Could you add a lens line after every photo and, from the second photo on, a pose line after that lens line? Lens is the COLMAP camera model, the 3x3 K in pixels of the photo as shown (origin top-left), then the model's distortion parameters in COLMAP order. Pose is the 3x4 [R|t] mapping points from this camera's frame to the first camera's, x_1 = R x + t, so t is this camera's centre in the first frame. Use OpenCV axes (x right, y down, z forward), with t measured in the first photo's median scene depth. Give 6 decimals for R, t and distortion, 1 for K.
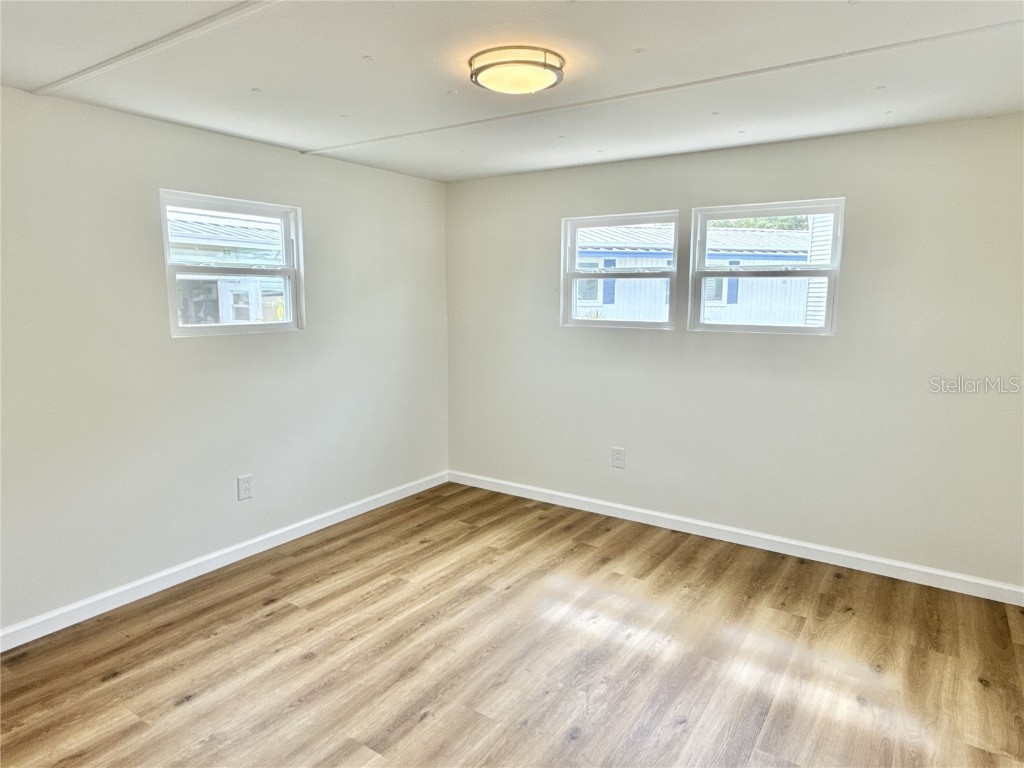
lens RADIAL K [[627.7, 0, 514.3], [0, 627.7, 381.1], [0, 0, 1]] dist [0.000821, -0.000039]
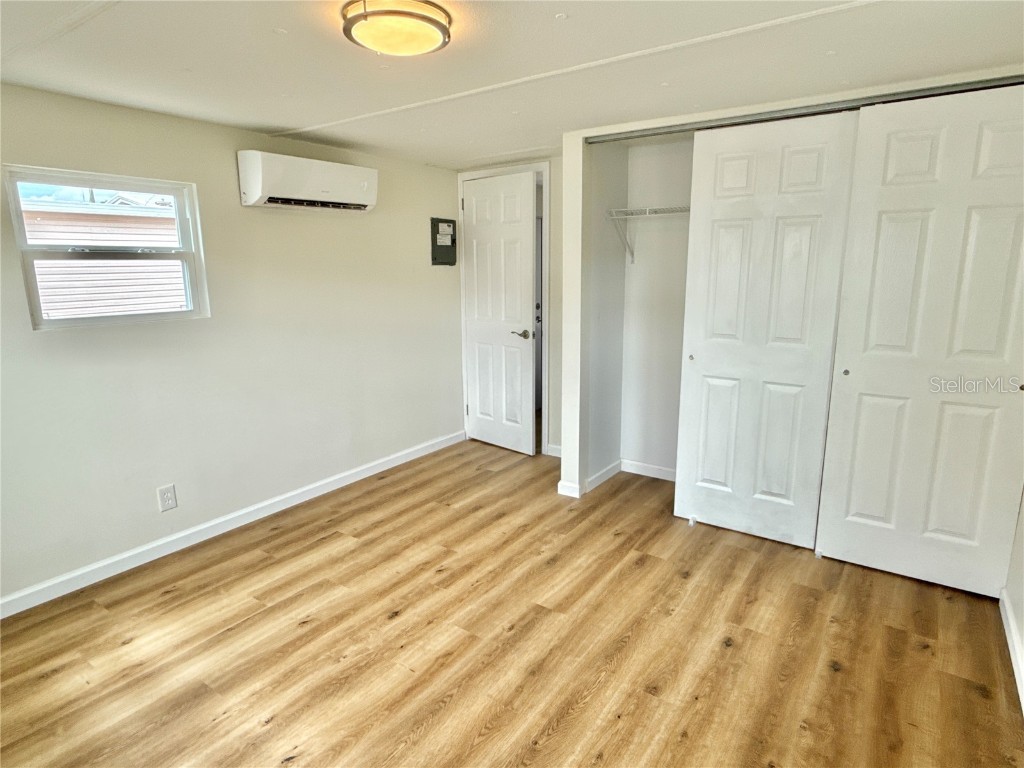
lens RADIAL K [[577.2, 0, 509.7], [0, 577.2, 386.9], [0, 0, 1]] dist [-0.004999, 0.000779]
pose [[-0.999591, 0.001056, 0.028589, -0.158795], [0.010642, 0.941328, 0.337325, -0.256563], [-0.026556, 0.337491, -0.940954, 1.733382]]
